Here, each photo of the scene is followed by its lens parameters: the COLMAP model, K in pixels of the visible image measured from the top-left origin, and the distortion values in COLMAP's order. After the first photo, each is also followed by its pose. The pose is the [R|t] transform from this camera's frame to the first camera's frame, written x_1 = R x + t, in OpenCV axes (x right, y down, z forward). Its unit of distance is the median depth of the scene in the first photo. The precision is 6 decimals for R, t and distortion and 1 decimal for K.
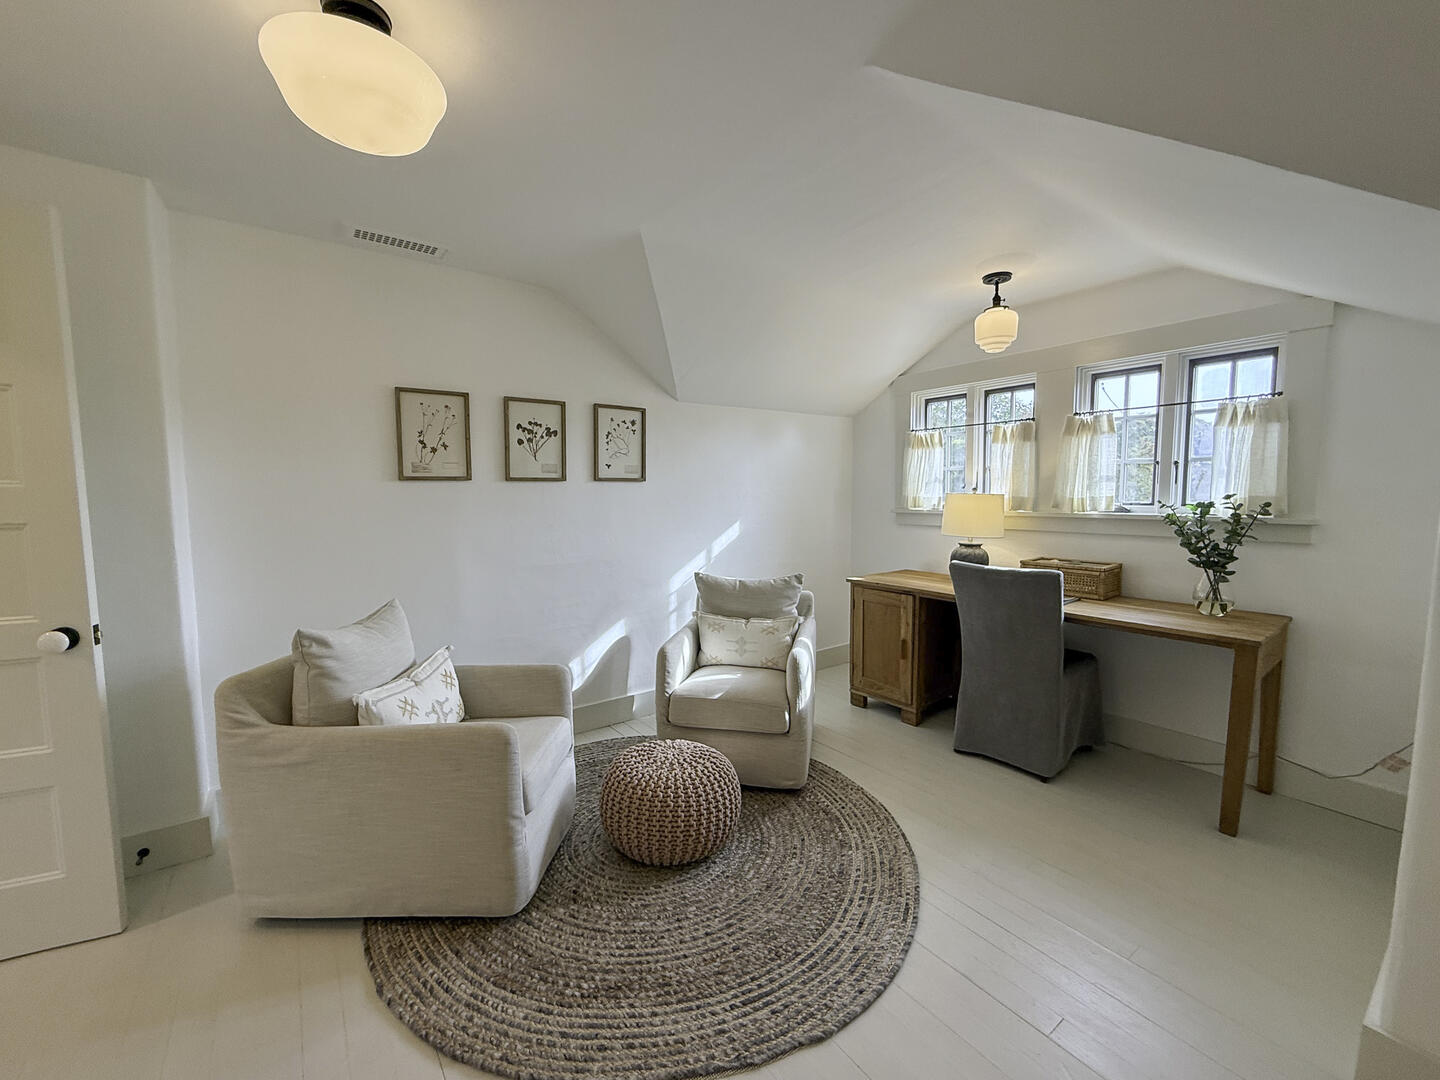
lens RADIAL K [[581.3, 0, 720.0], [0, 581.3, 540.0], [0, 0, 1]] dist [0.001522, -0.000152]
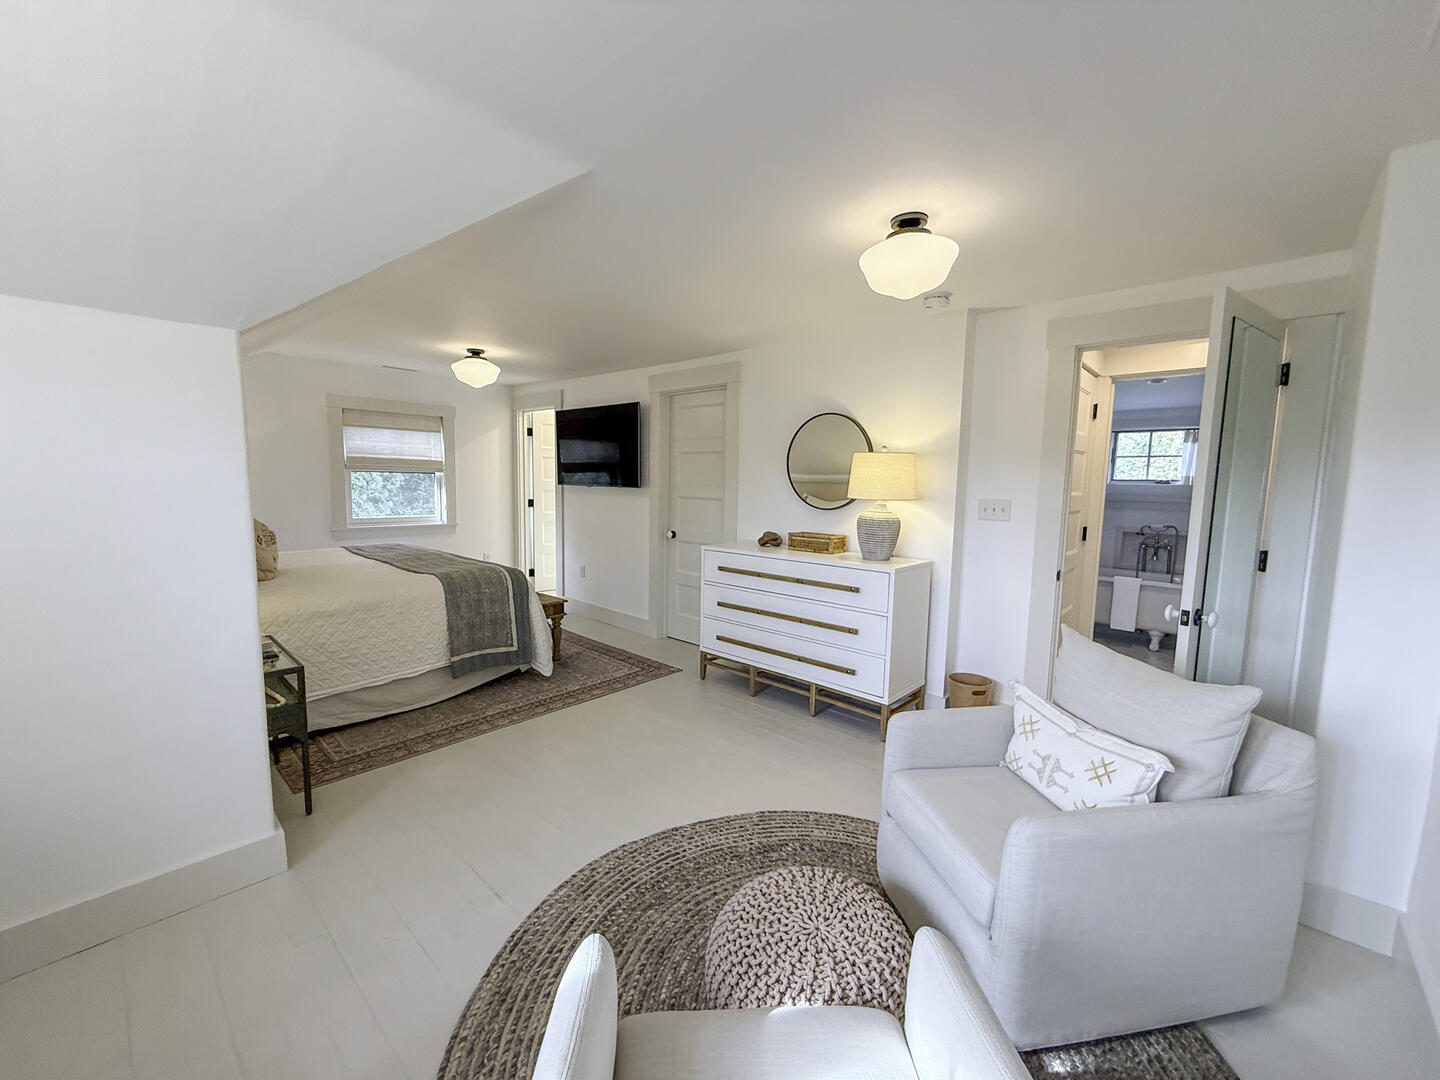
lens RADIAL K [[581.3, 0, 720.0], [0, 581.3, 540.0], [0, 0, 1]] dist [0.001522, -0.000152]
pose [[-0.981363, 0.006423, -0.192058, 0.118310], [-0.030955, 0.981105, 0.190982, -0.140066], [0.189656, 0.193367, -0.962621, 1.271354]]
